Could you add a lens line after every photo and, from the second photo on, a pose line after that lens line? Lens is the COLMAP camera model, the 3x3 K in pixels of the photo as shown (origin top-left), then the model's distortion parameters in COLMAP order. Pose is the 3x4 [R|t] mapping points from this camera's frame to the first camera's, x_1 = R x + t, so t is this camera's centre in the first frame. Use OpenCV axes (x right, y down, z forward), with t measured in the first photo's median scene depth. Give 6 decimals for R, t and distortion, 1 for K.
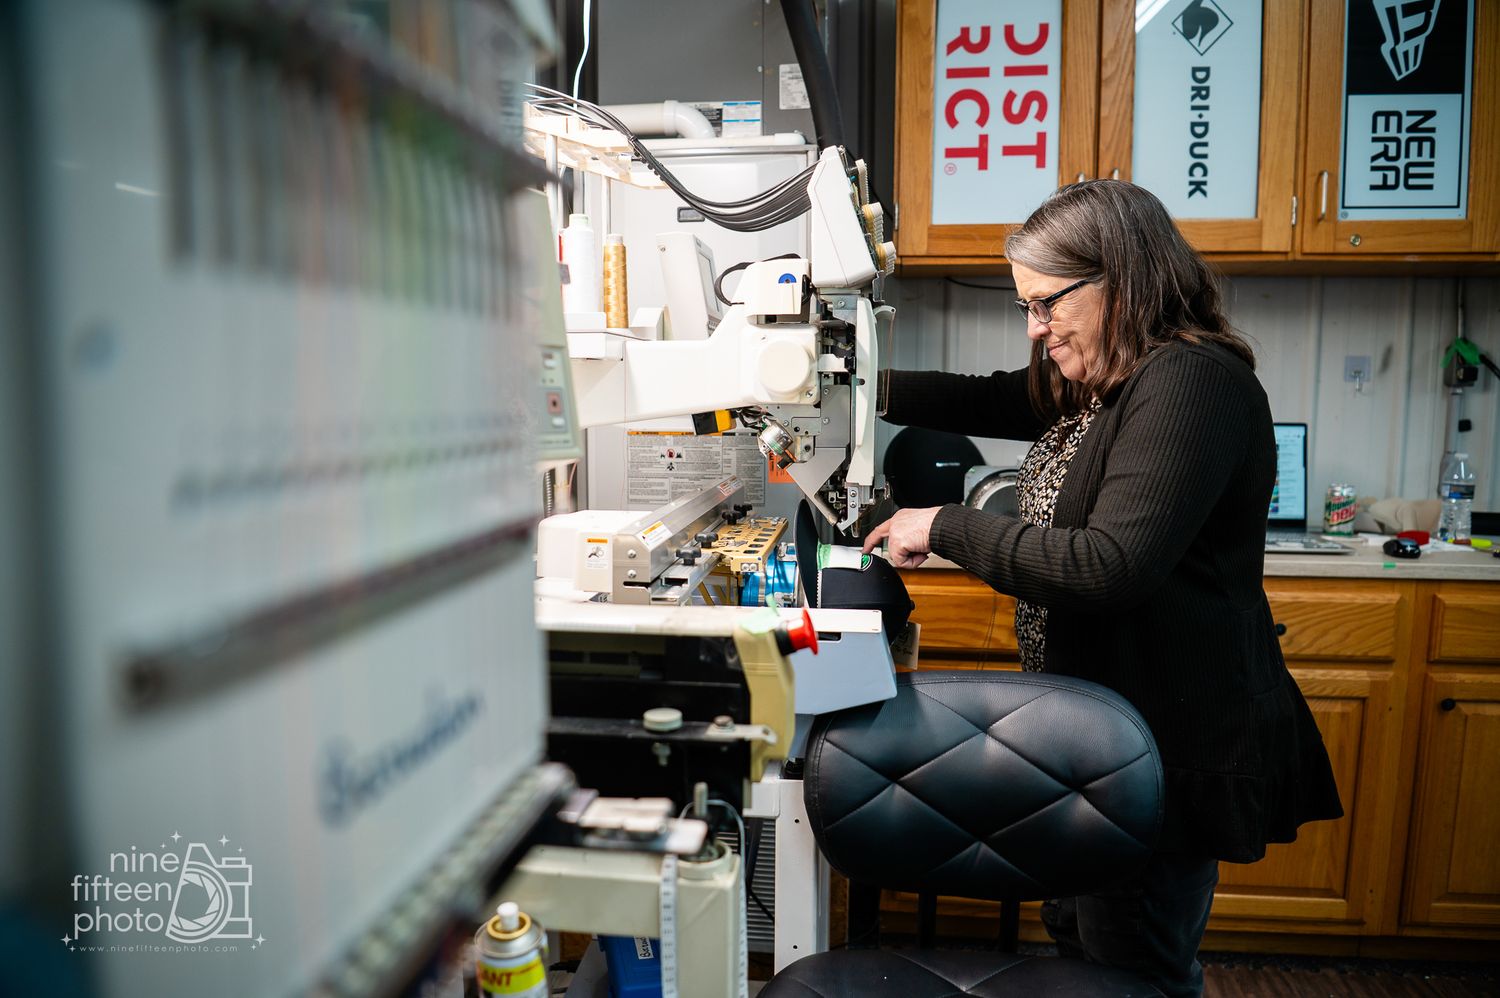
lens RADIAL K [[1009.8, 0, 755.0], [0, 1009.8, 520.2], [0, 0, 1]] dist [0.042039, -0.097610]
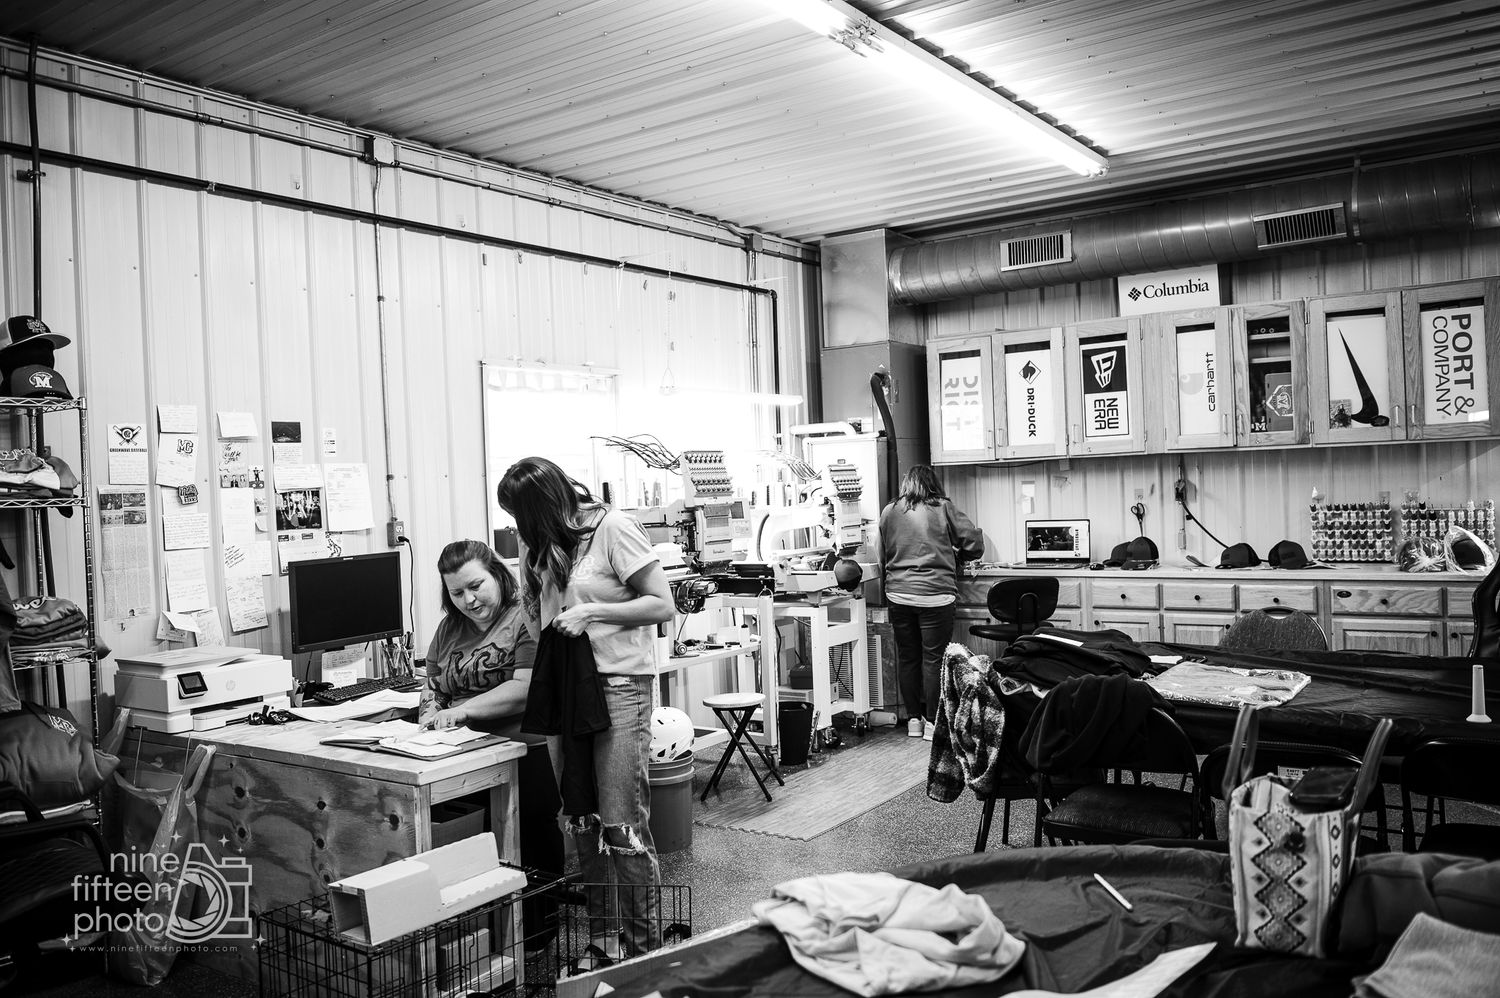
lens RADIAL K [[1151.8, 0, 784.4], [0, 1151.8, 506.4], [0, 0, 1]] dist [-0.004193, 0.002308]
pose [[0.888015, -0.029433, -0.458871, 1.258626], [-0.014327, 0.995694, -0.091592, 0.151435], [0.459591, 0.087910, 0.883769, -1.974823]]
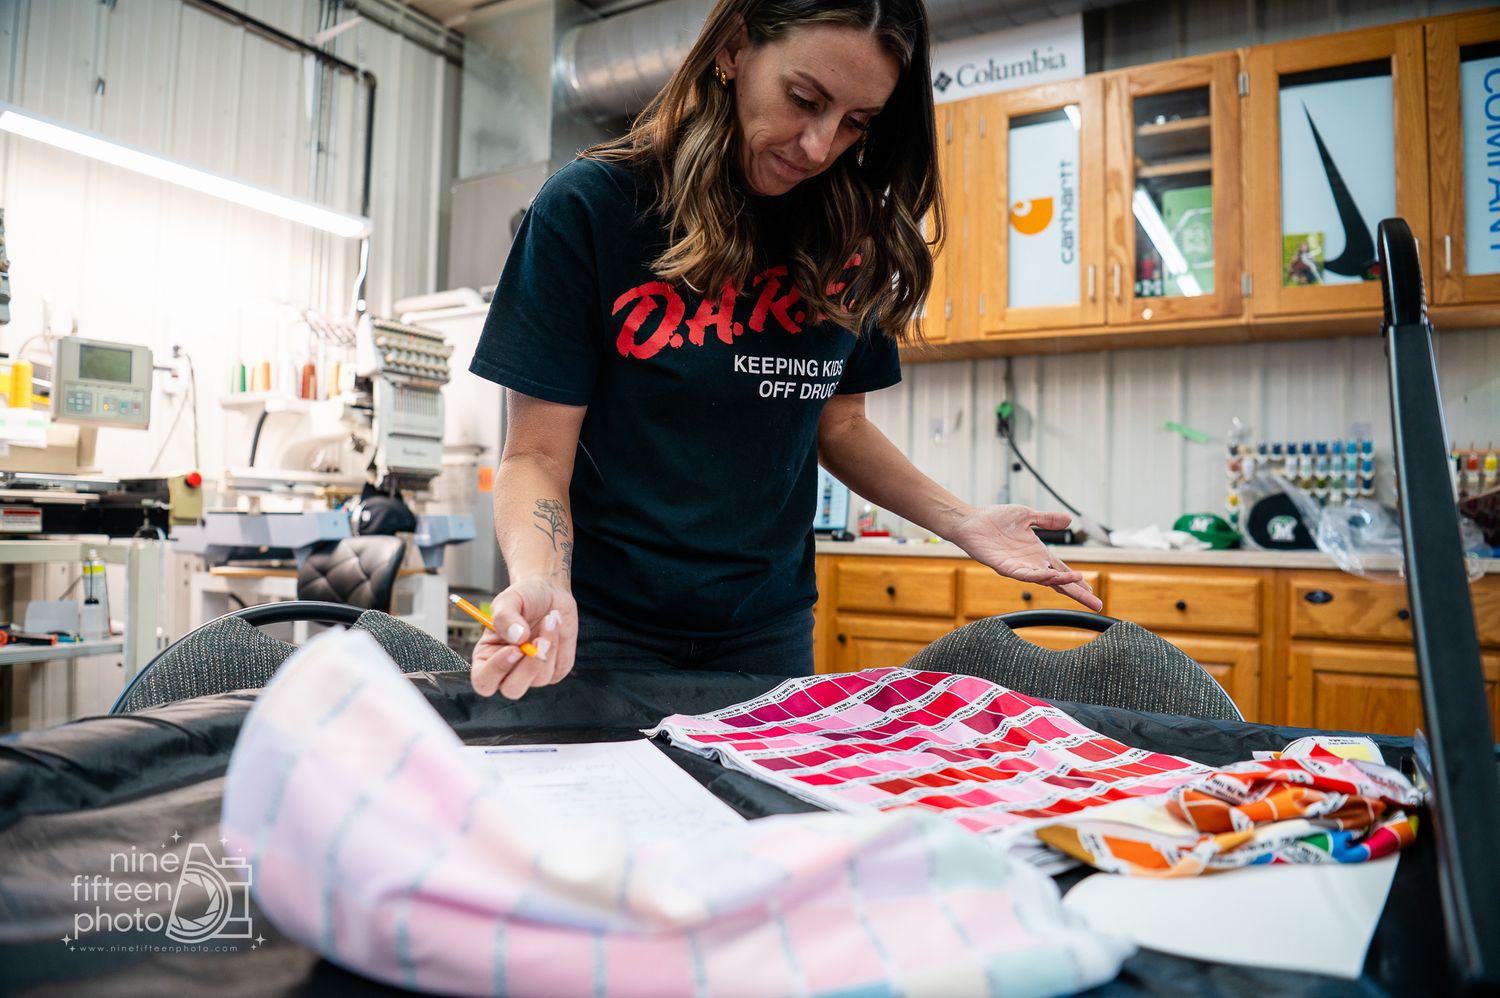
lens RADIAL K [[1037.8, 0, 719.2], [0, 1037.8, 496.7], [0, 0, 1]] dist [-0.066492, 0.005968]
pose [[0.914214, 0.007874, -0.405156, 1.040390], [-0.068185, 0.988545, -0.134644, 0.177558], [0.399455, 0.150719, 0.904278, -0.435291]]
